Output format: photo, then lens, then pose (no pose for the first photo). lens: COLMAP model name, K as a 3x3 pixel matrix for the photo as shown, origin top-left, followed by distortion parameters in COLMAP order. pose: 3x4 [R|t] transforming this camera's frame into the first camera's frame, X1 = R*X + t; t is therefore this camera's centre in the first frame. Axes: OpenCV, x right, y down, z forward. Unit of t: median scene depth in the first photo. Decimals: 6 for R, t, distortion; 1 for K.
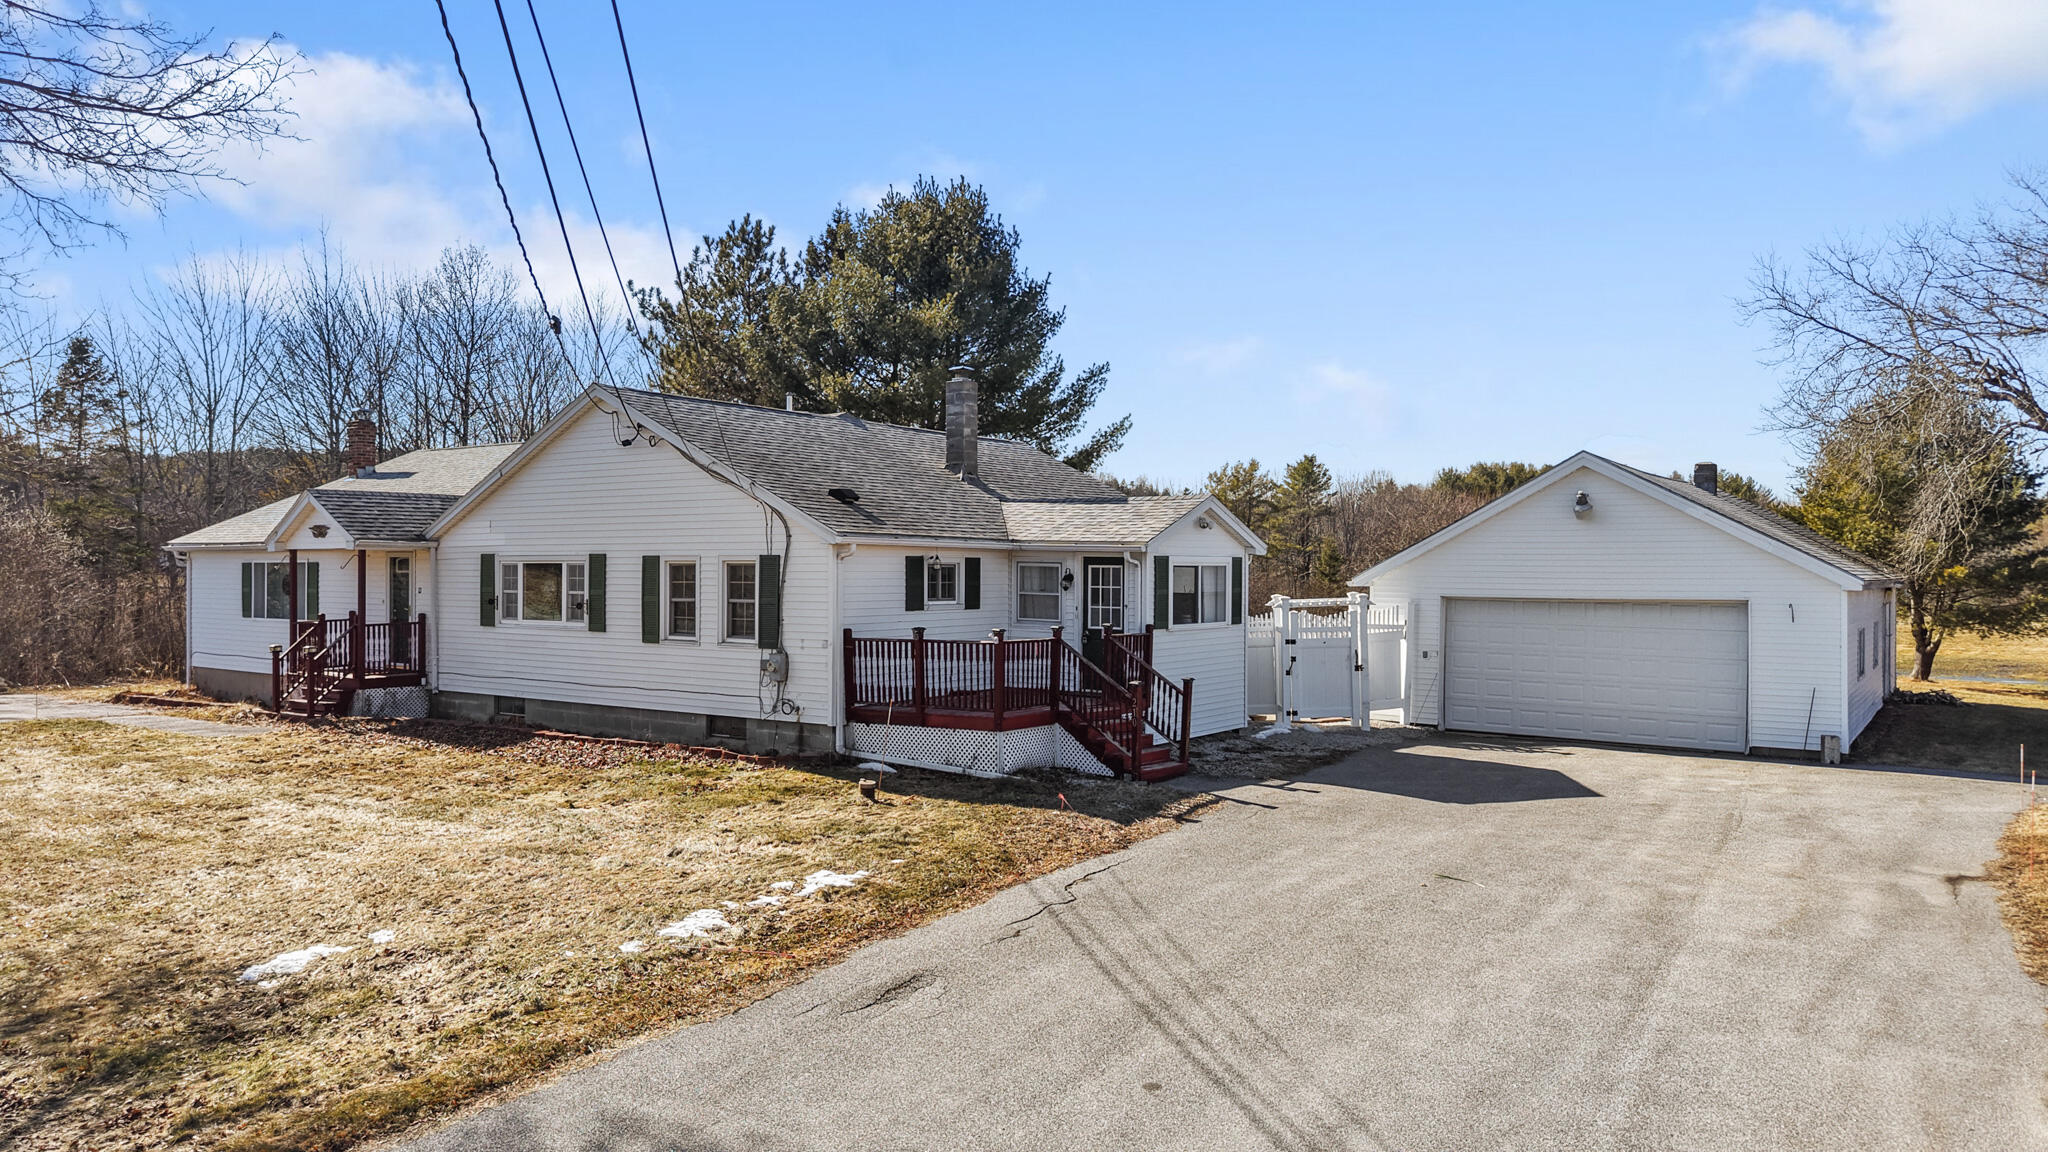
lens RADIAL K [[1363.1, 0, 1021.0], [0, 1363.1, 573.3], [0, 0, 1]] dist [-0.010956, -0.003554]
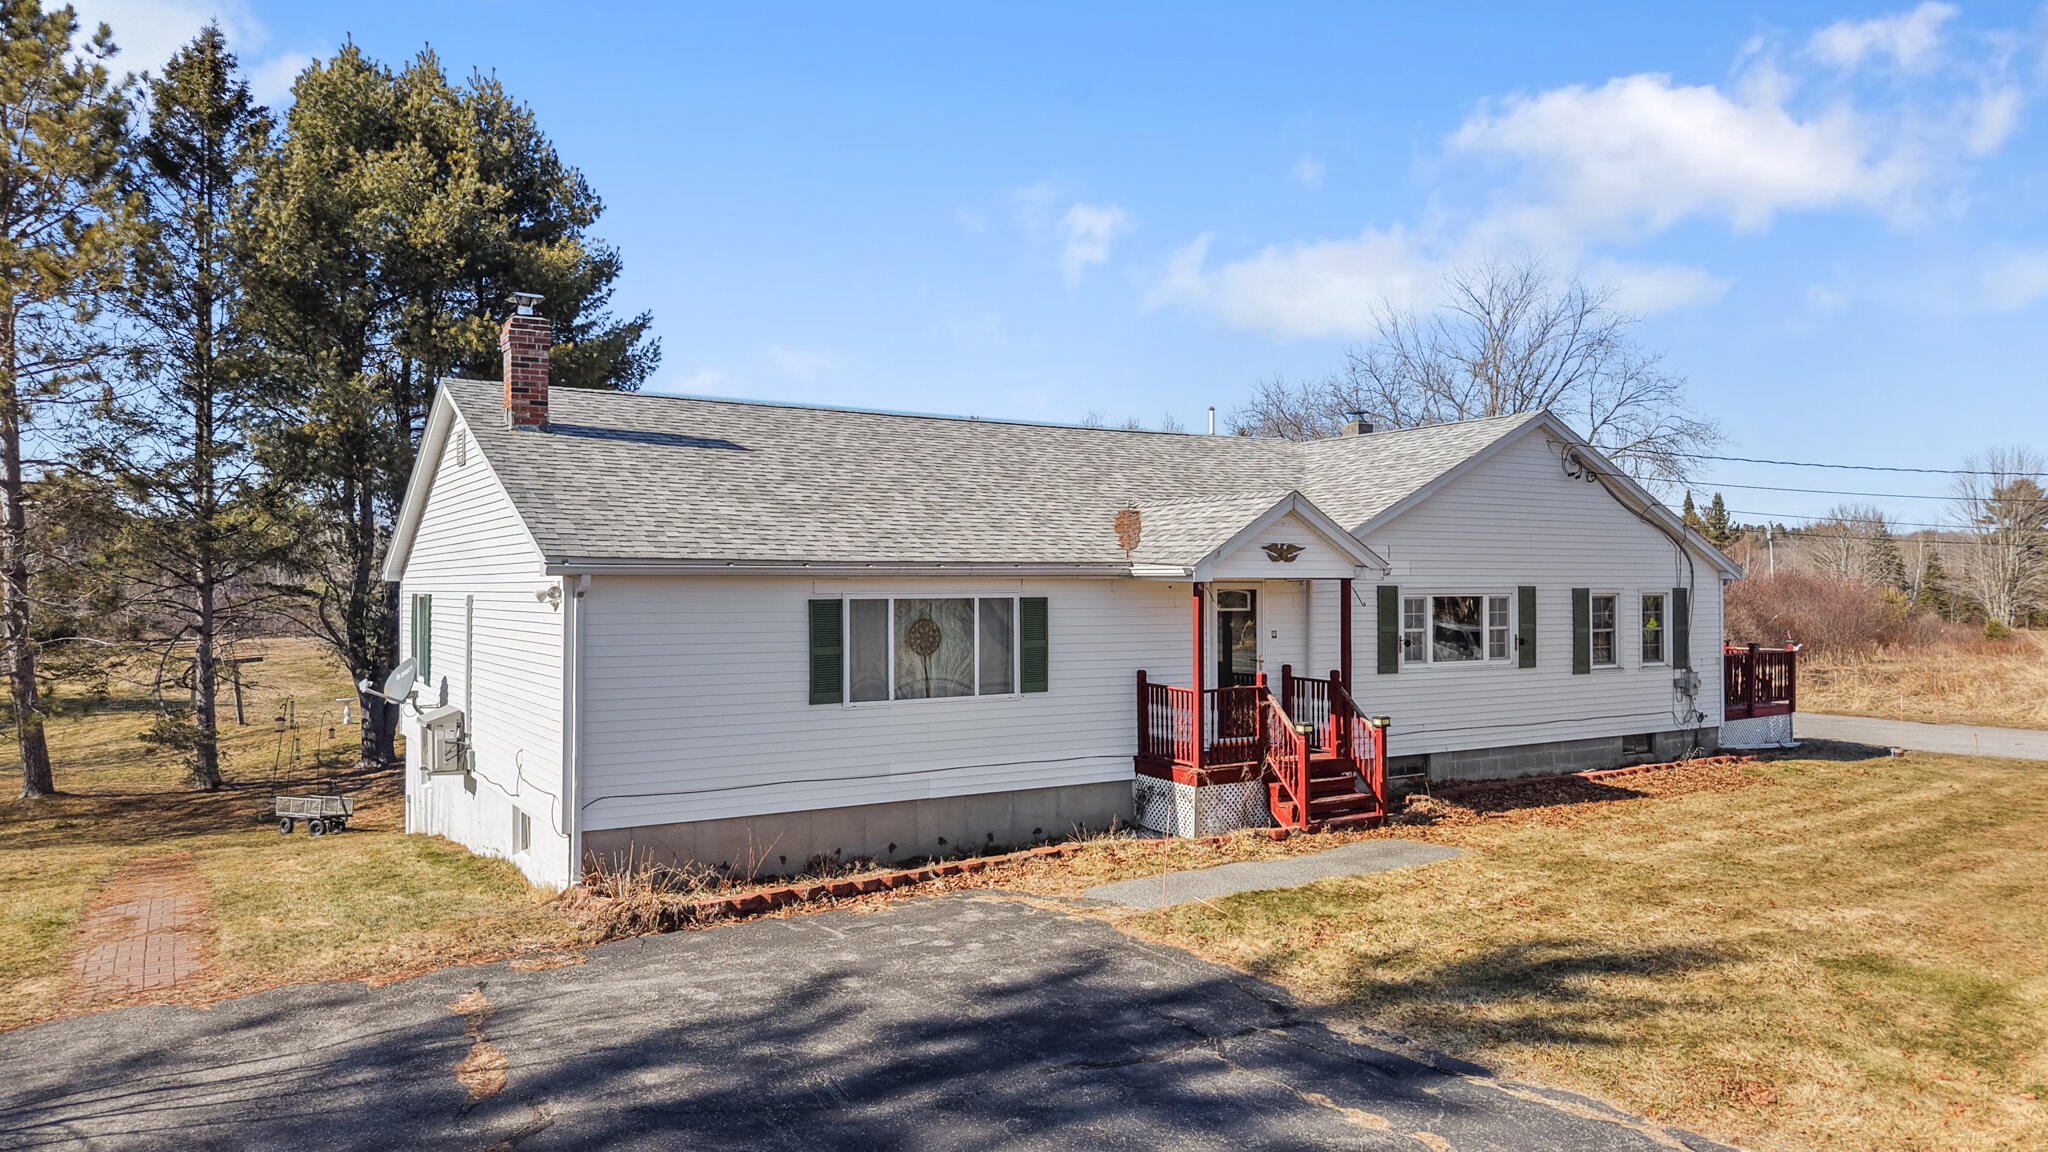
lens RADIAL K [[1363.1, 0, 1022.5], [0, 1363.1, 577.1], [0, 0, 1]] dist [-0.010956, -0.003554]
pose [[0.414355, 0.006795, 0.910090, -1.374883], [0.008301, 0.999902, -0.011245, -0.013594], [-0.910077, 0.012214, 0.414259, 0.957349]]
